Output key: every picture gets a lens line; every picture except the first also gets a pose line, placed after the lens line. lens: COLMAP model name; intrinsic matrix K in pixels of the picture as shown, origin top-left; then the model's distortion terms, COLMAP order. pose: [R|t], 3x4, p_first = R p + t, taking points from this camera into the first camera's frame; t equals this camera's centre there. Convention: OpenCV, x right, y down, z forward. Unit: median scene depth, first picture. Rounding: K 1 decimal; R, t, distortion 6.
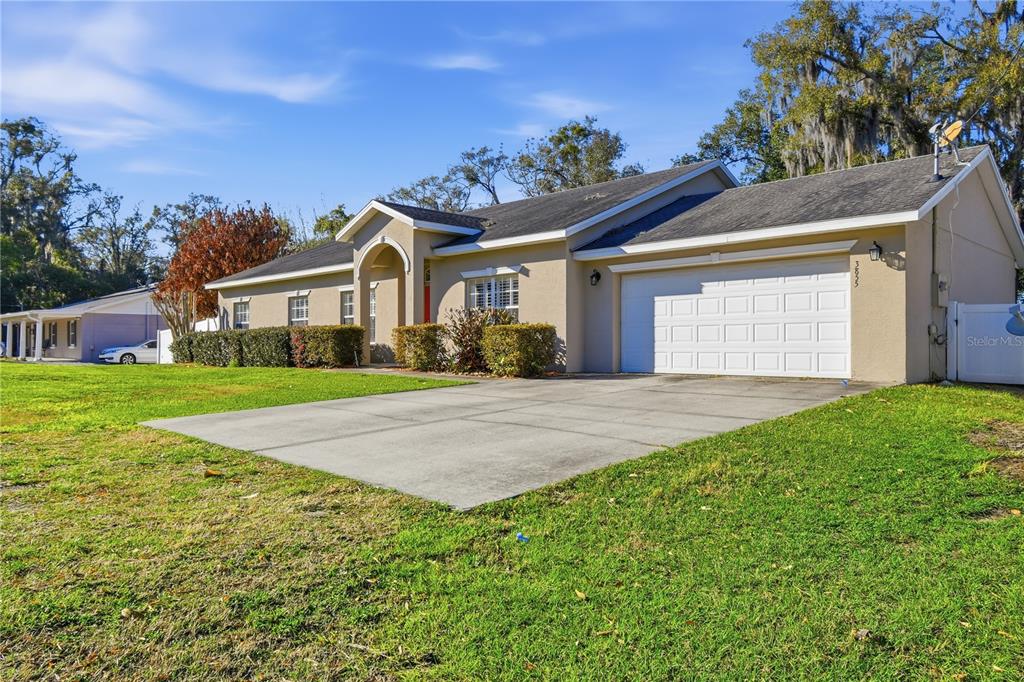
lens RADIAL K [[708.1, 0, 512.5], [0, 708.1, 332.6], [0, 0, 1]] dist [0.000116, -0.009908]
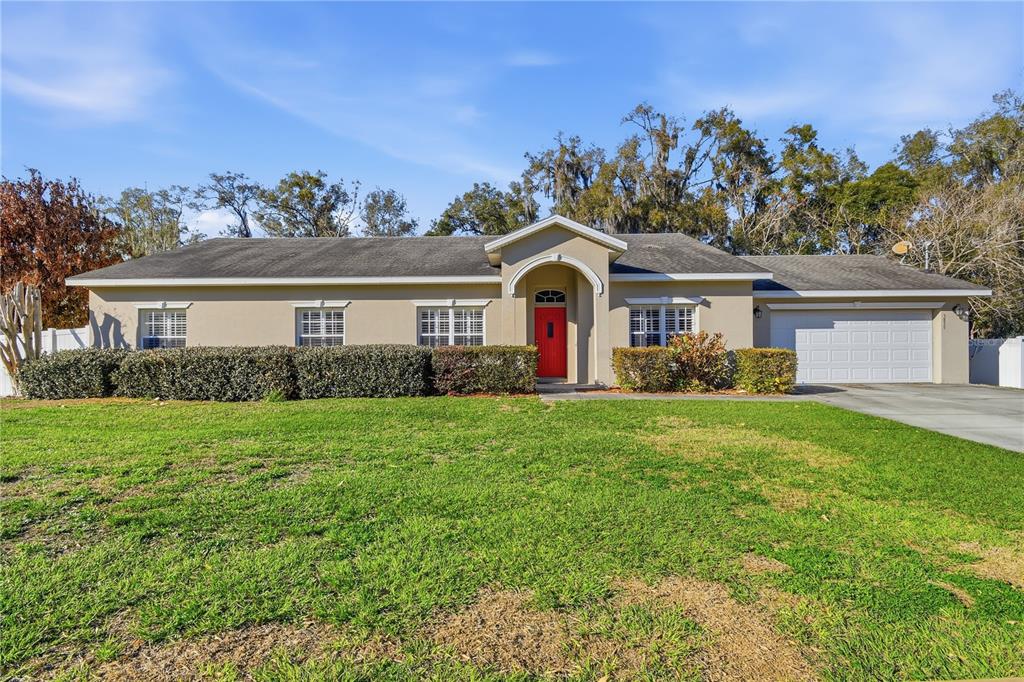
lens RADIAL K [[452.0, 0, 513.0], [0, 452.0, 341.3], [0, 0, 1]] dist [-0.007551, -0.003014]
pose [[0.703698, 0.006652, 0.710468, -0.778583], [-0.005843, 0.999977, -0.003575, -0.018626], [-0.710475, -0.001636, 0.703720, 0.729553]]
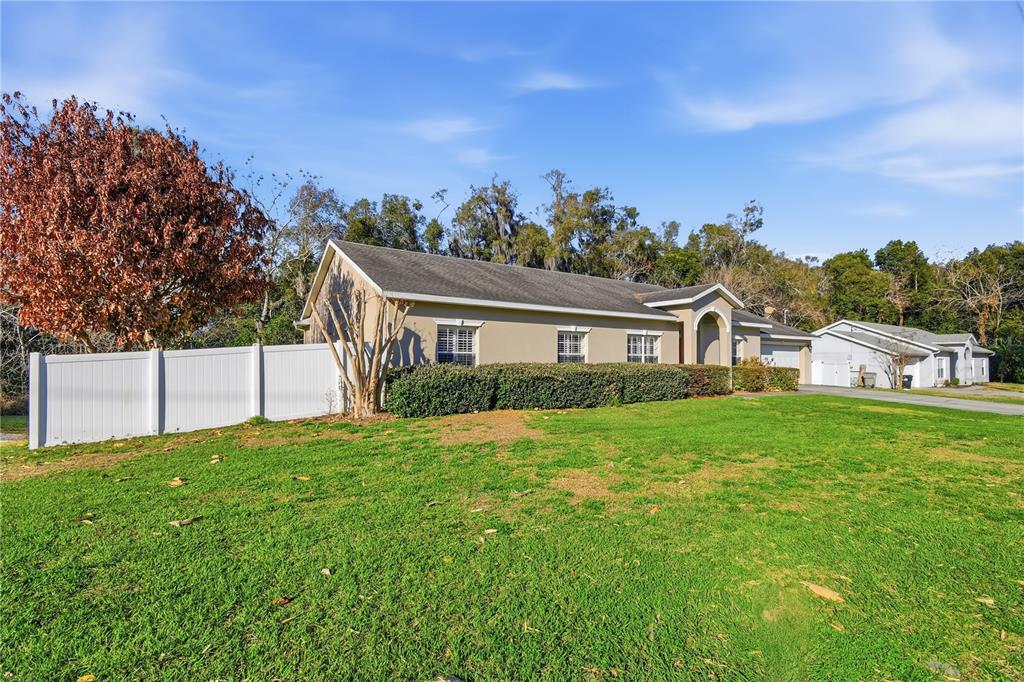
lens RADIAL K [[452.0, 0, 520.0], [0, 452.0, 354.7], [0, 0, 1]] dist [-0.007551, -0.003014]
pose [[0.191641, 0.021901, 0.981221, -1.423793], [-0.015708, 0.999691, -0.019246, -0.008291], [-0.981339, -0.011725, 0.191926, 1.443515]]
